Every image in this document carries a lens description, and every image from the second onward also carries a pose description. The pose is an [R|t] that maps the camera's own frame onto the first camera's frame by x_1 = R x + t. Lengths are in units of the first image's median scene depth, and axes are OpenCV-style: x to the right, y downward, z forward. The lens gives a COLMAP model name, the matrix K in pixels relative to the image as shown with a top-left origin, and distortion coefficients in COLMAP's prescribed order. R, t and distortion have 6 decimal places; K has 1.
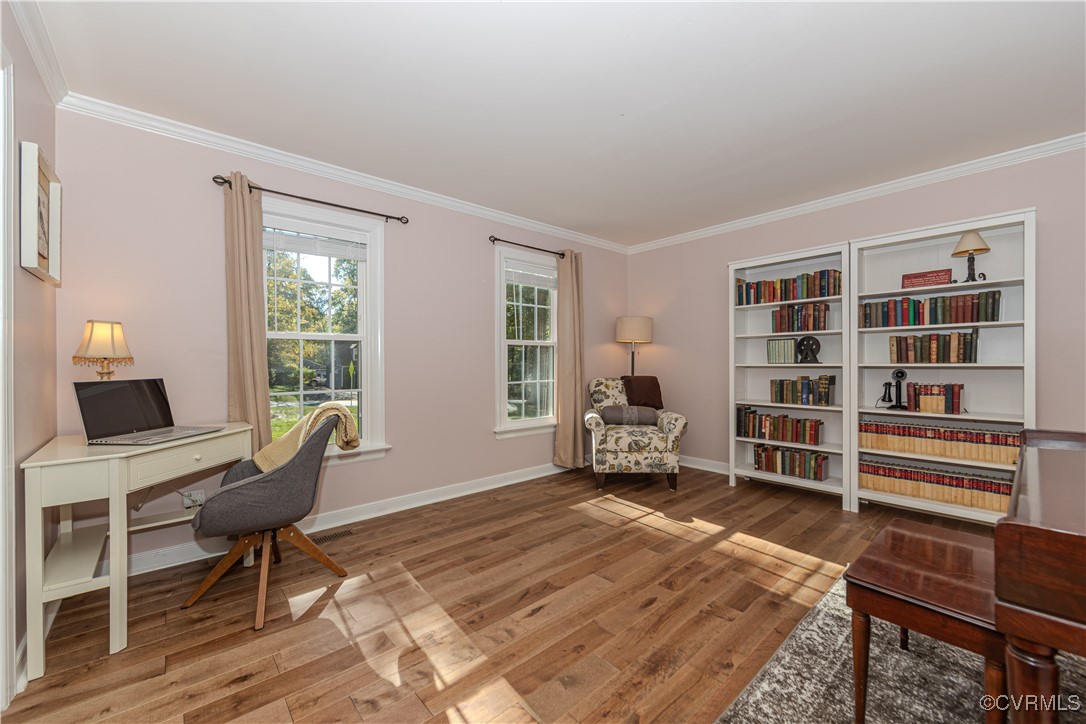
lens RADIAL K [[431.6, 0, 543.0], [0, 431.6, 362.0], [0, 0, 1]] dist [-0.001355, -0.000263]
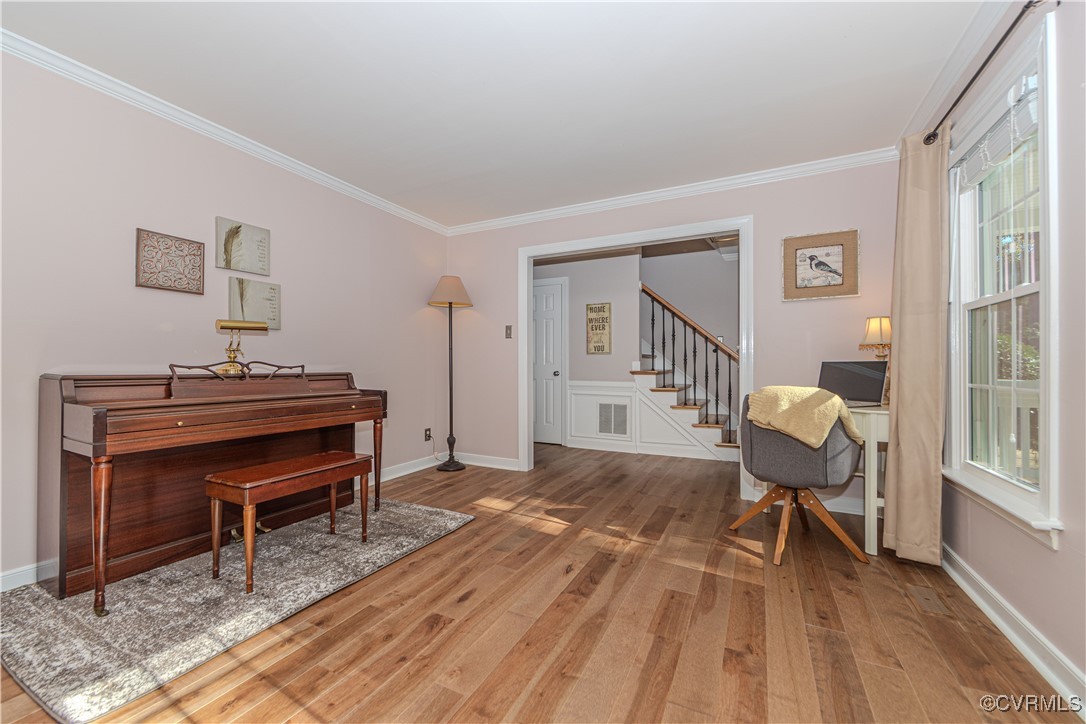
lens RADIAL K [[431.6, 0, 543.0], [0, 431.6, 362.0], [0, 0, 1]] dist [-0.001355, -0.000263]
pose [[-0.928048, 0.002454, -0.372453, 0.441204], [0.003589, 0.999991, -0.002355, 0.045913], [0.372444, -0.003522, -0.928048, 1.933680]]
